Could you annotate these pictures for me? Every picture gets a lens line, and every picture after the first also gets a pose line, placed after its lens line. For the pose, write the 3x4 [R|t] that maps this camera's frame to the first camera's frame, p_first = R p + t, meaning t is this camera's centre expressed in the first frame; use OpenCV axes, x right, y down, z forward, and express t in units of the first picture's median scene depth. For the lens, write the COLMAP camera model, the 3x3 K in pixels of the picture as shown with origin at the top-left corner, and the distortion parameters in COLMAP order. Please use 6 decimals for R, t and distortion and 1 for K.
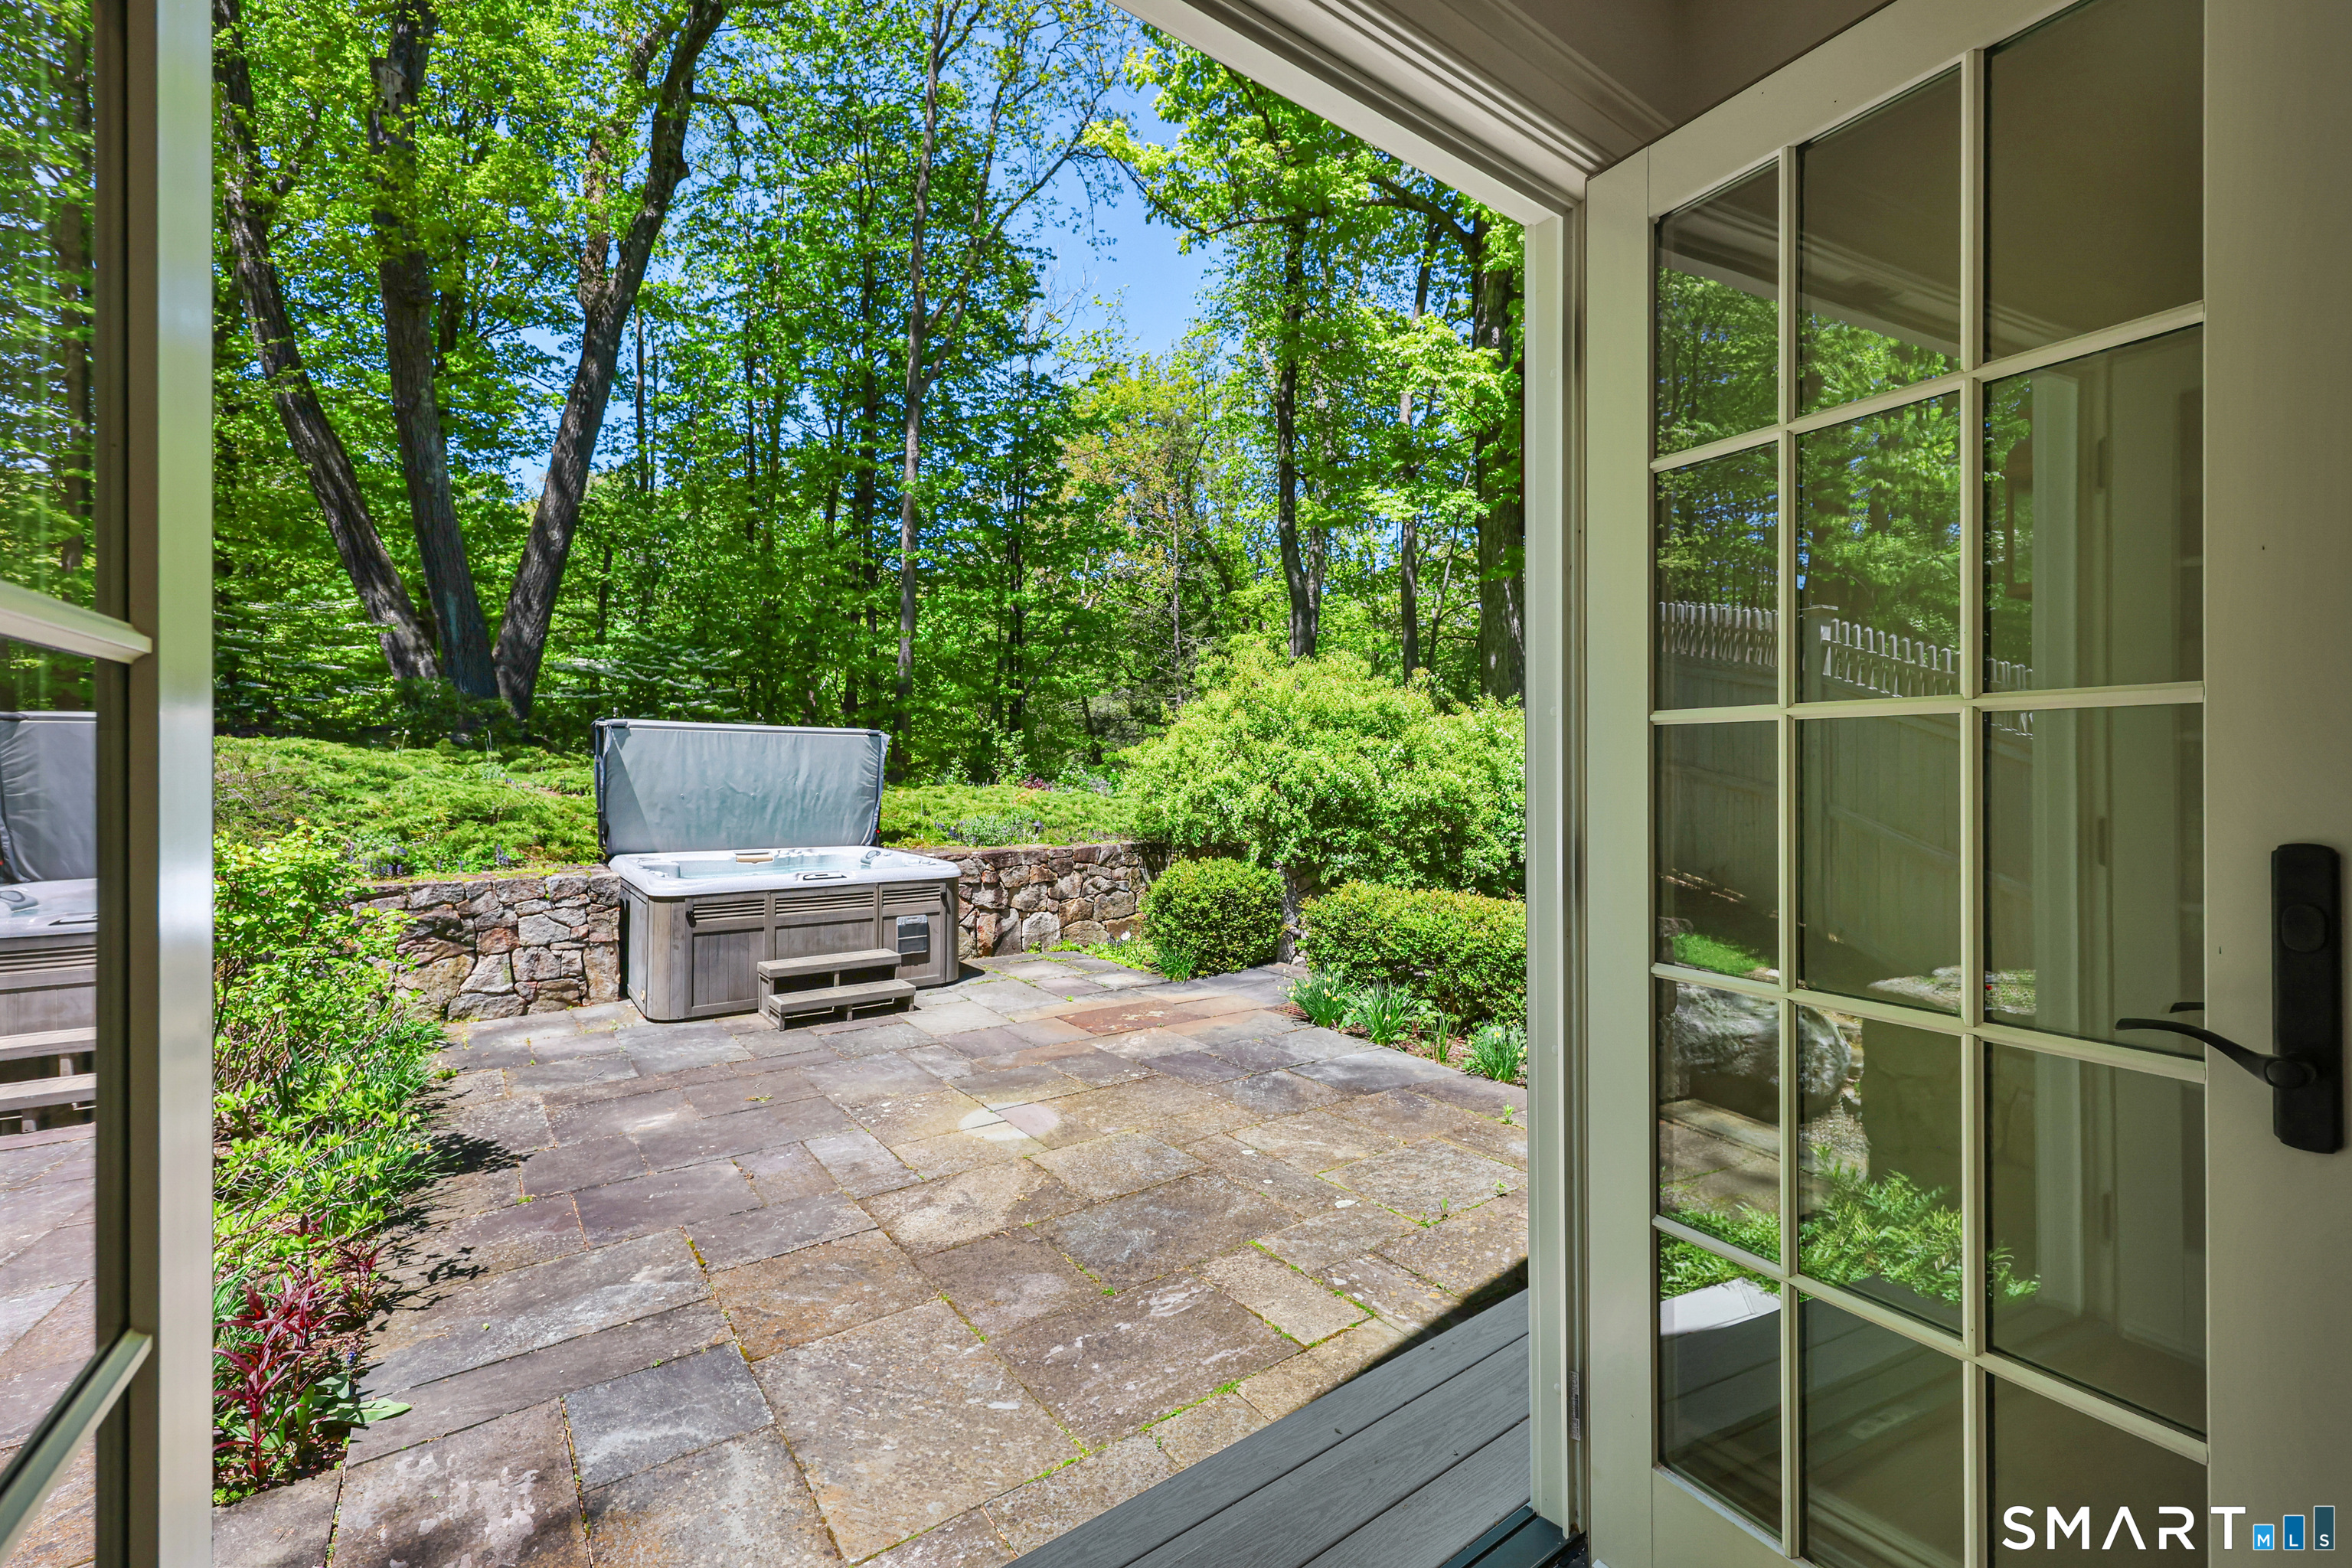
lens RADIAL K [[953.2, 0, 1179.5], [0, 953.2, 779.9], [0, 0, 1]] dist [-0.000110, -0.000059]
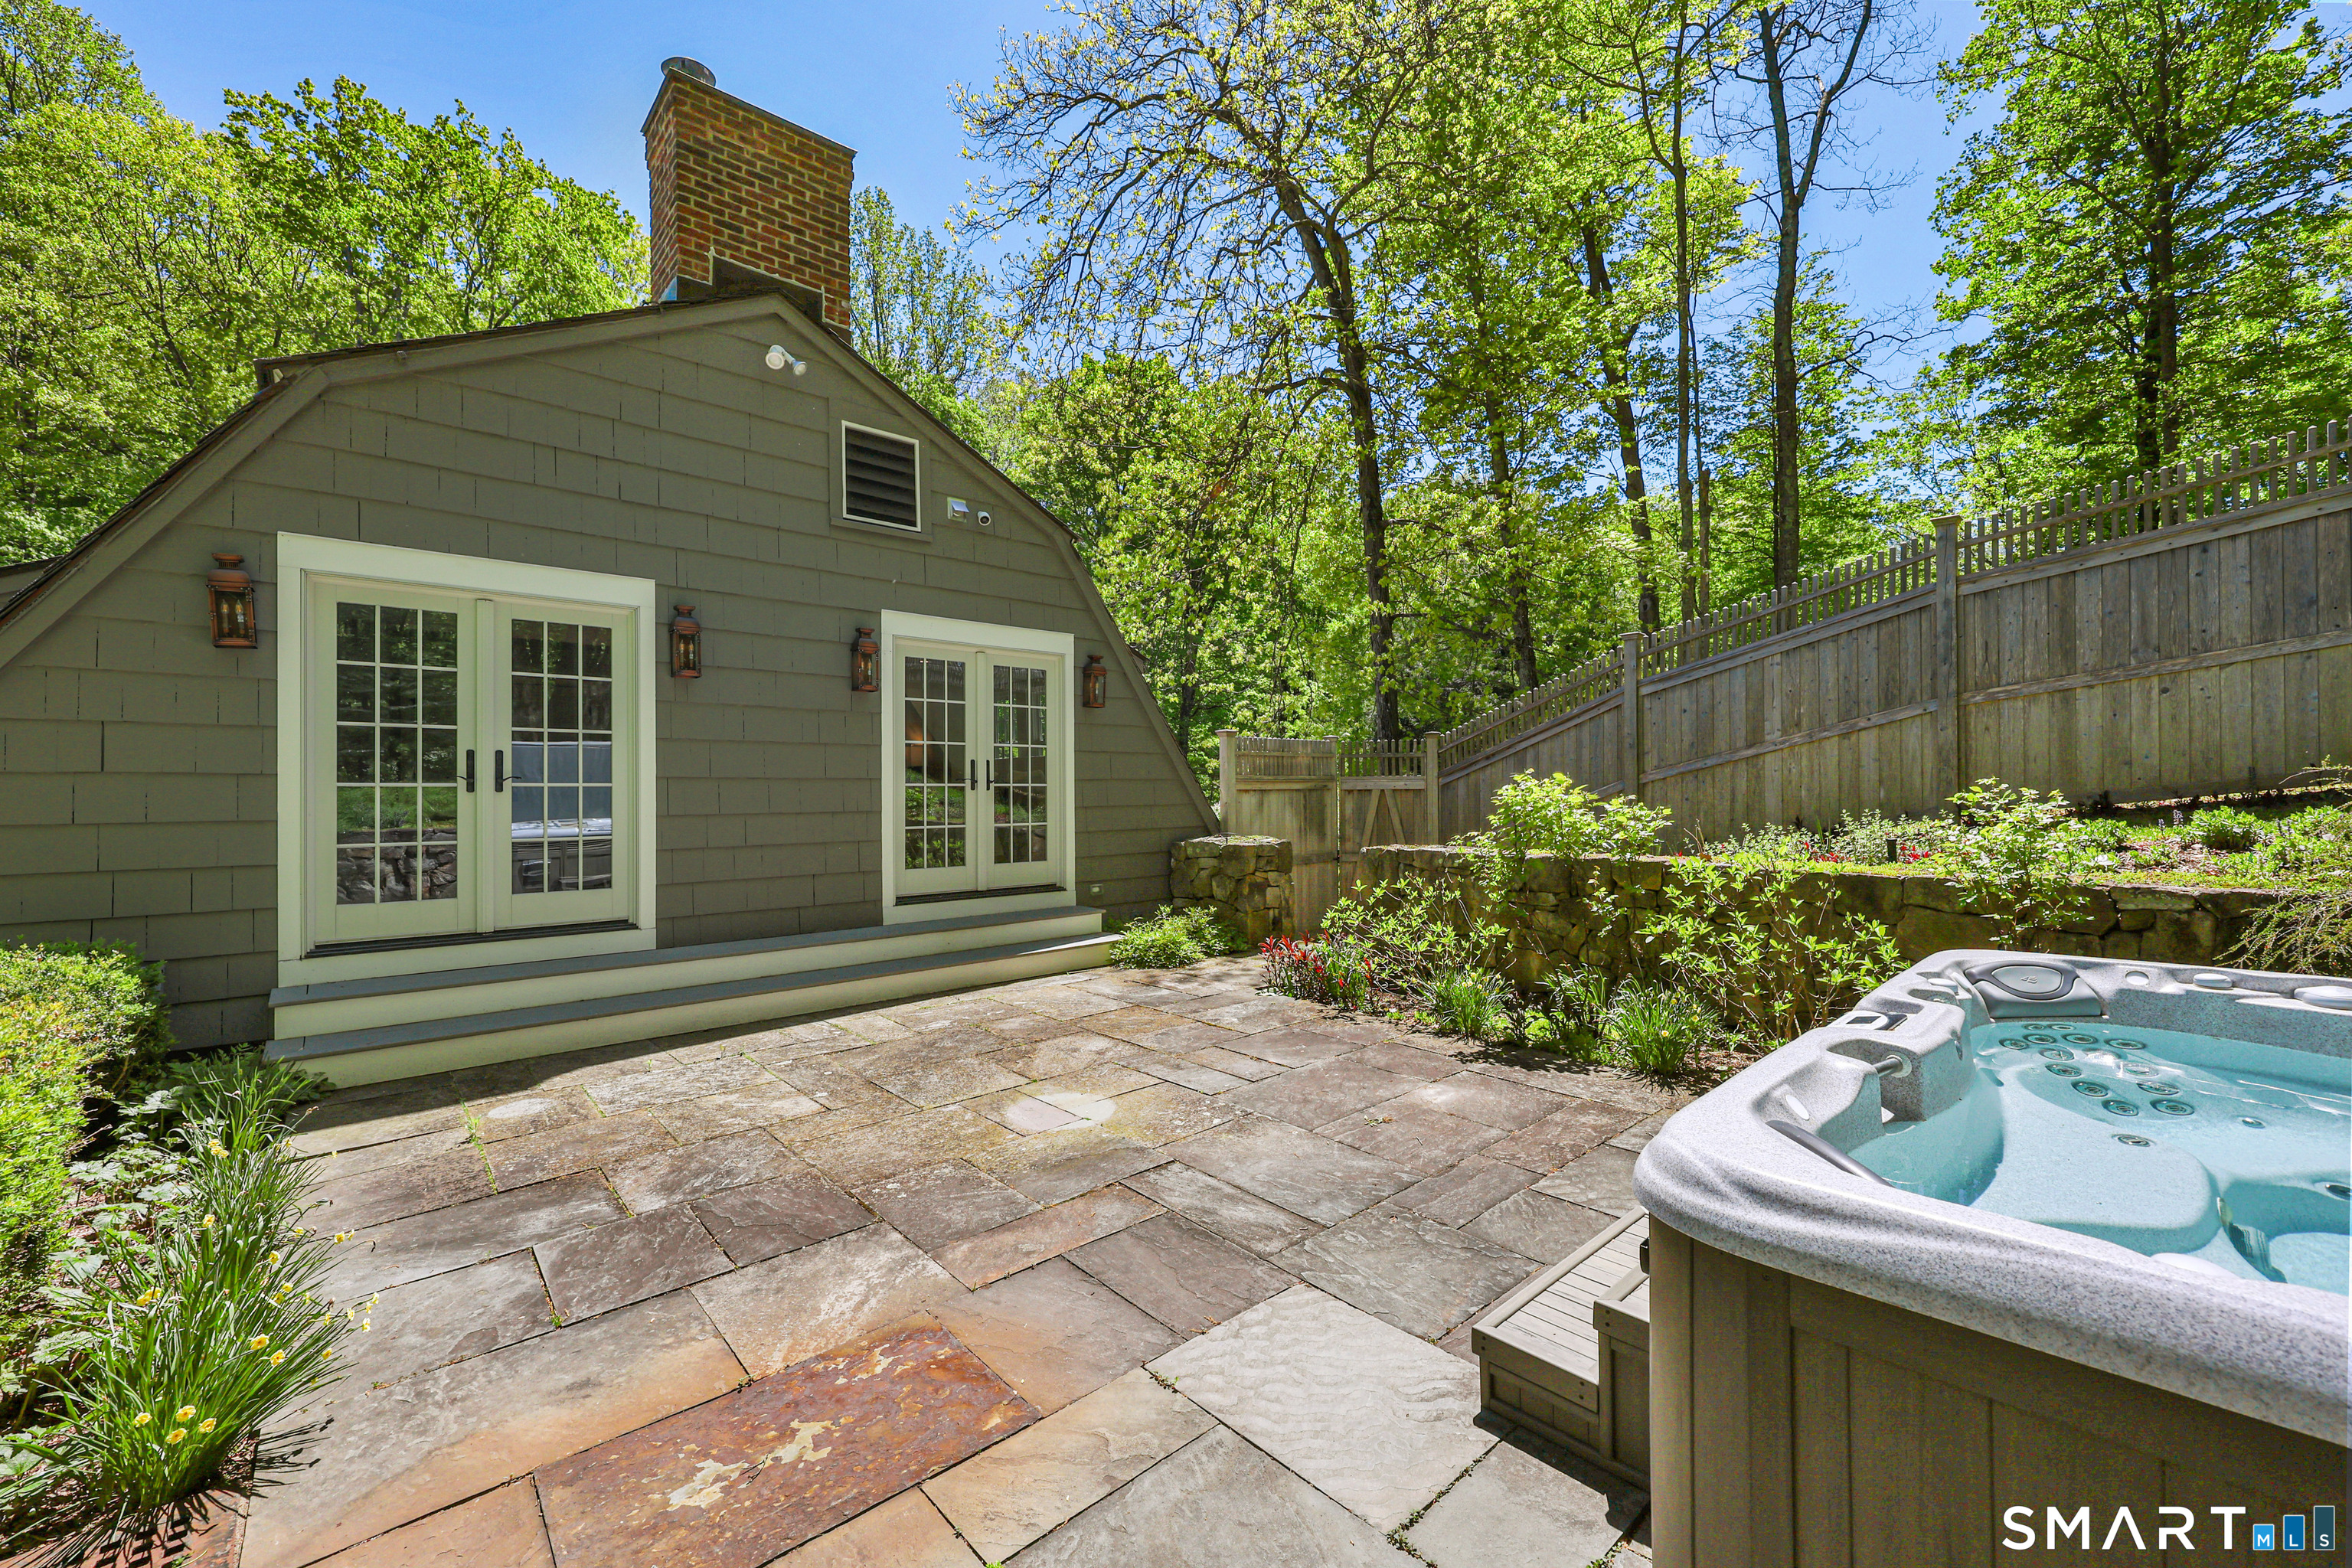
lens RADIAL K [[953.2, 0, 1179.5], [0, 953.2, 779.9], [0, 0, 1]] dist [-0.000110, -0.000059]
pose [[-0.996718, 0.004834, -0.080805, -0.212803], [0.004341, 0.999971, 0.006277, 0.036085], [0.080833, 0.005905, -0.996710, 1.861216]]
